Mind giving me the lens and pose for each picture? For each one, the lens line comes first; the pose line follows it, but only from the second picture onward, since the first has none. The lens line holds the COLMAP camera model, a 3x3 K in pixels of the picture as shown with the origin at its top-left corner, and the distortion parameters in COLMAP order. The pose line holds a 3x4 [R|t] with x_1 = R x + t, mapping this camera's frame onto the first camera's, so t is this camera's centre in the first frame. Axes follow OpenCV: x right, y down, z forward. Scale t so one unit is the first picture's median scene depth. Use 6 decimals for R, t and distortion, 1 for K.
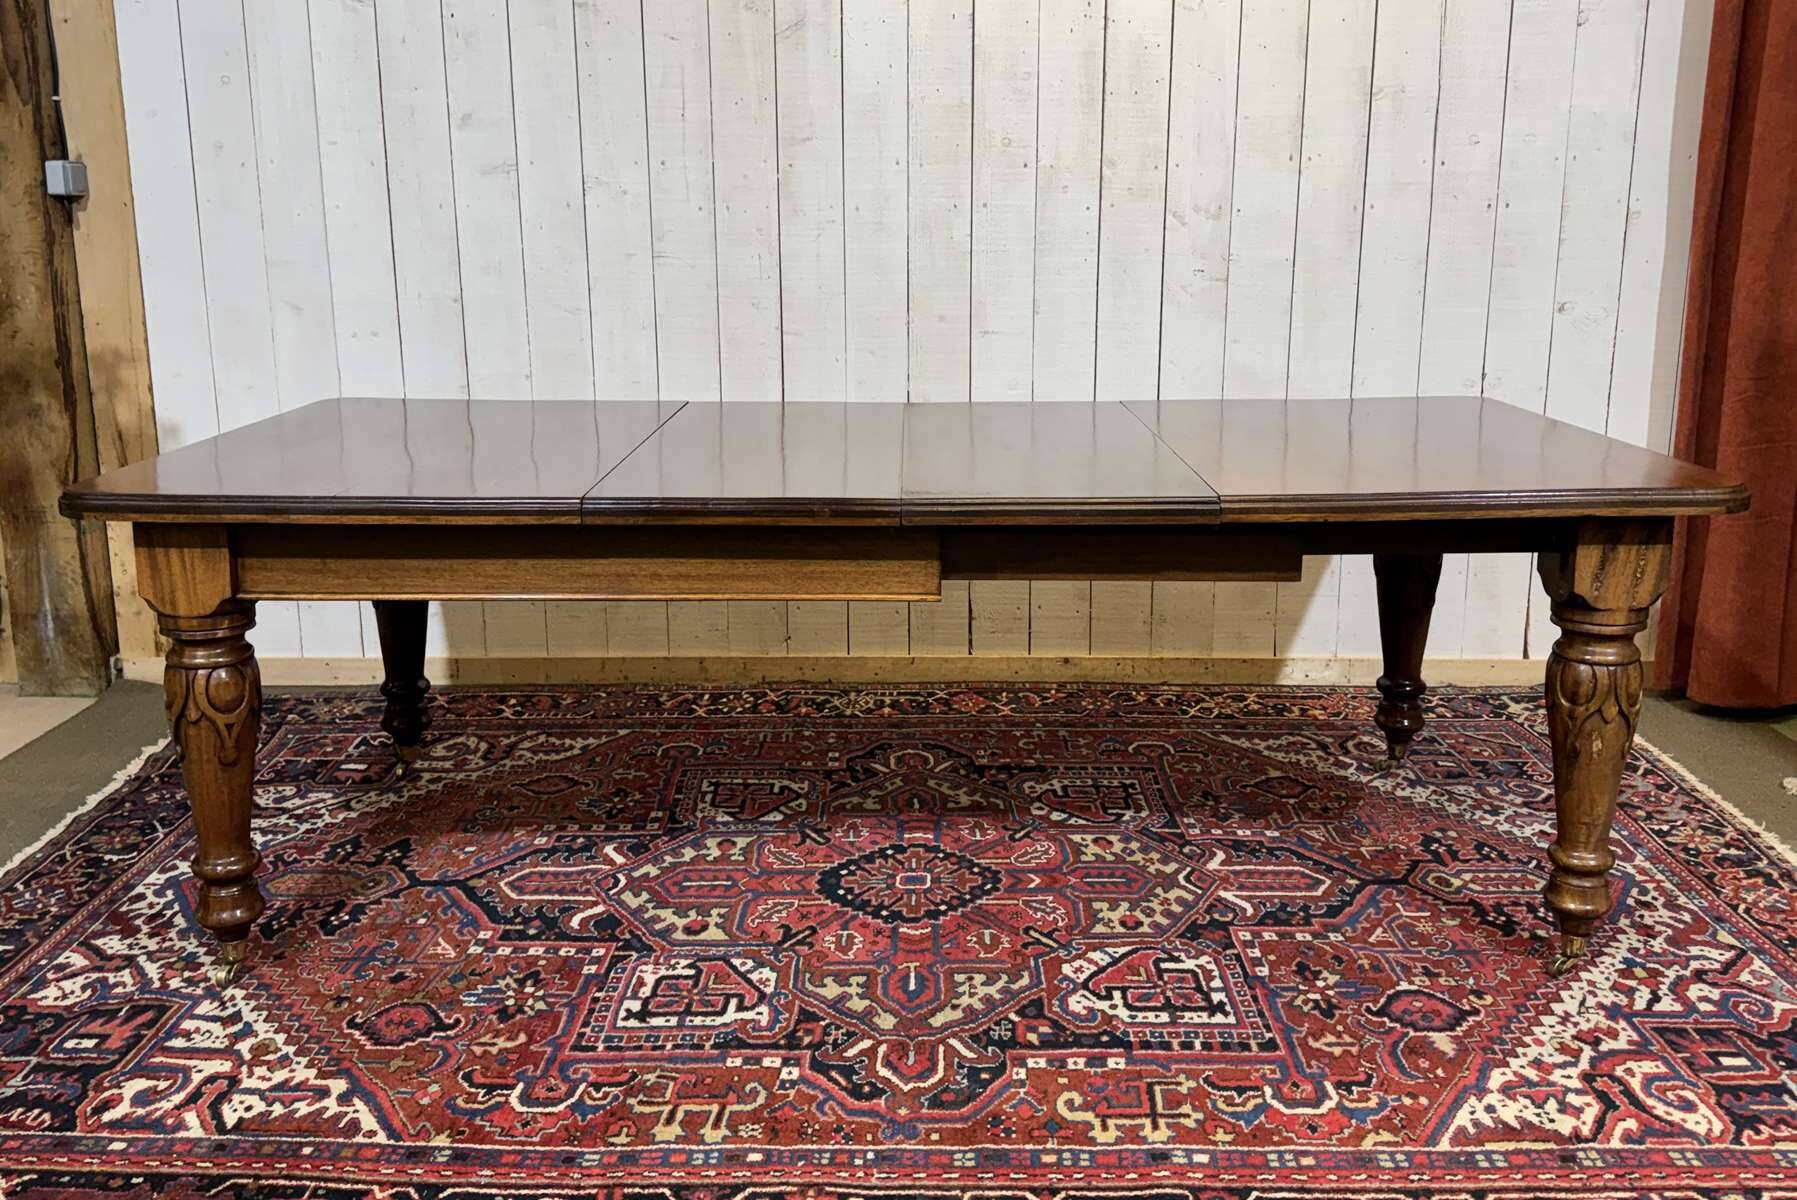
lens RADIAL K [[1564.1, 0, 896.3], [0, 1564.1, 528.3], [0, 0, 1]] dist [0.185064, -0.399971]
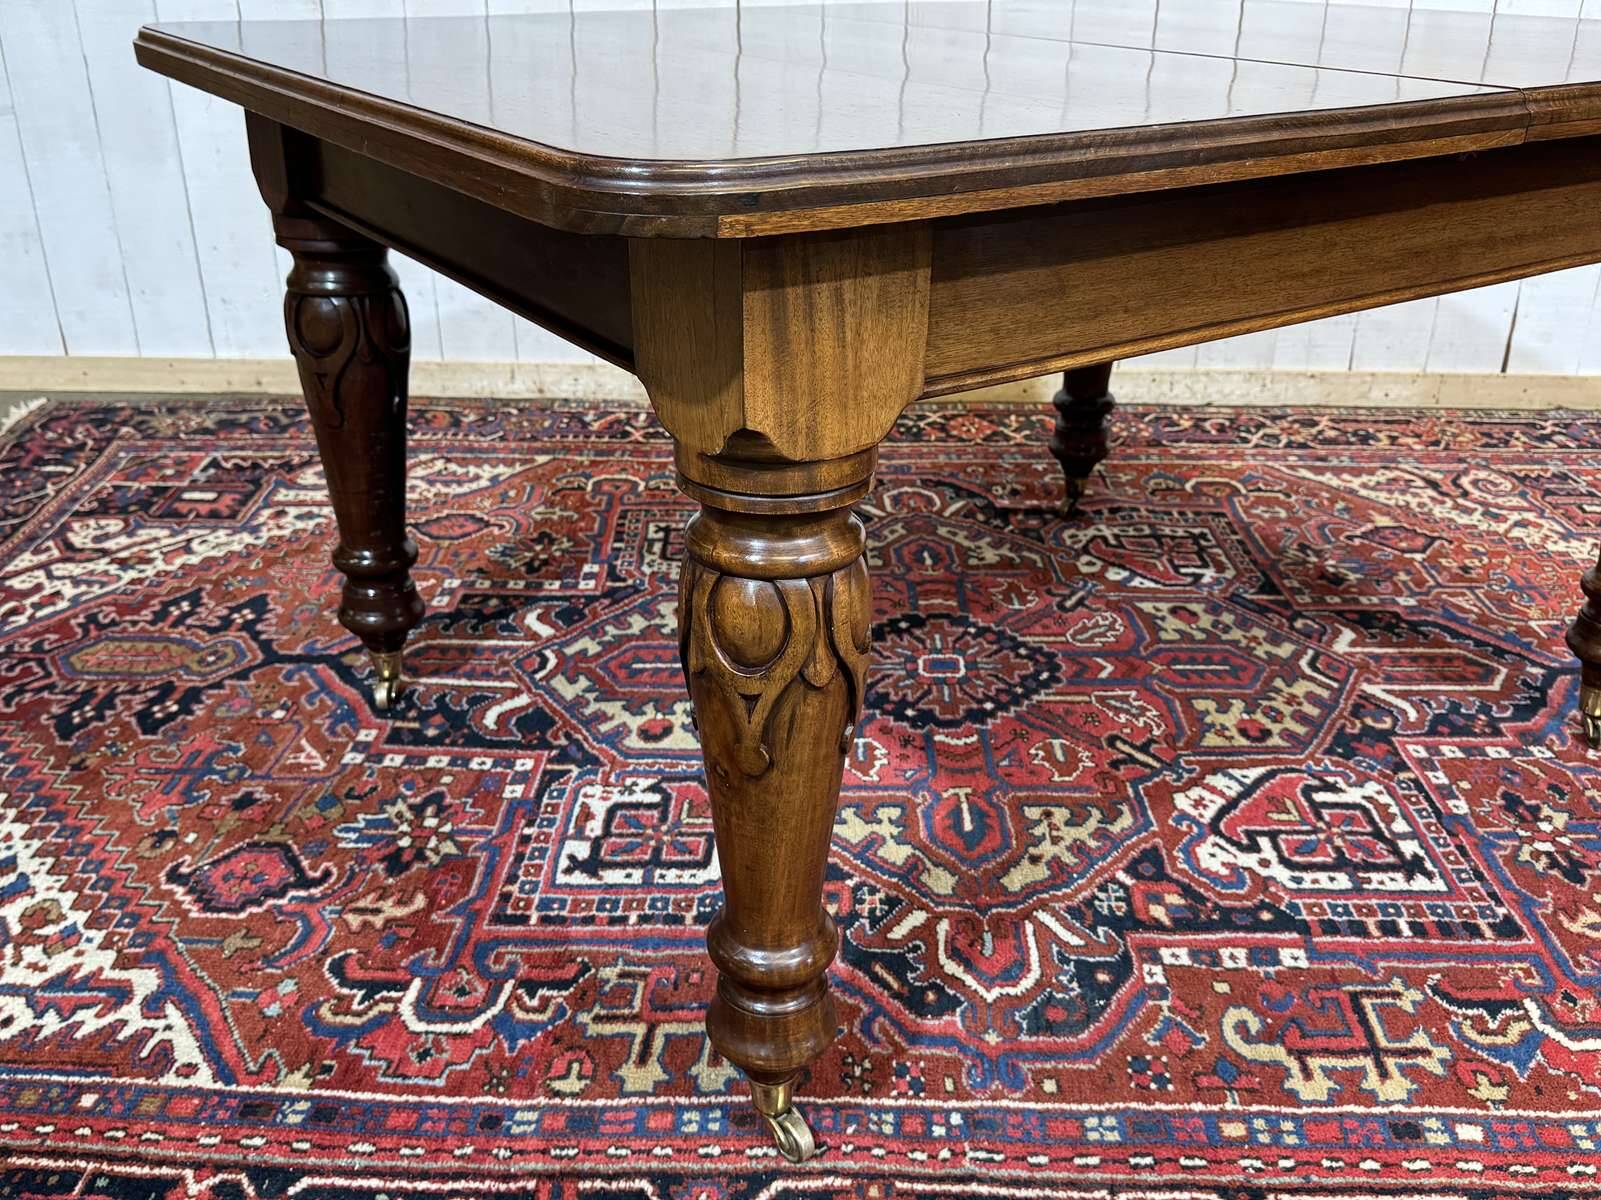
lens RADIAL K [[1468.9, 0, 795.5], [0, 1468.9, 608.9], [0, 0, 1]] dist [0.182092, -0.420633]
pose [[0.999921, 0.010567, 0.006837, -0.068318], [-0.011865, 0.972668, 0.231899, 0.039237], [-0.004200, -0.231962, 0.972716, 0.354451]]
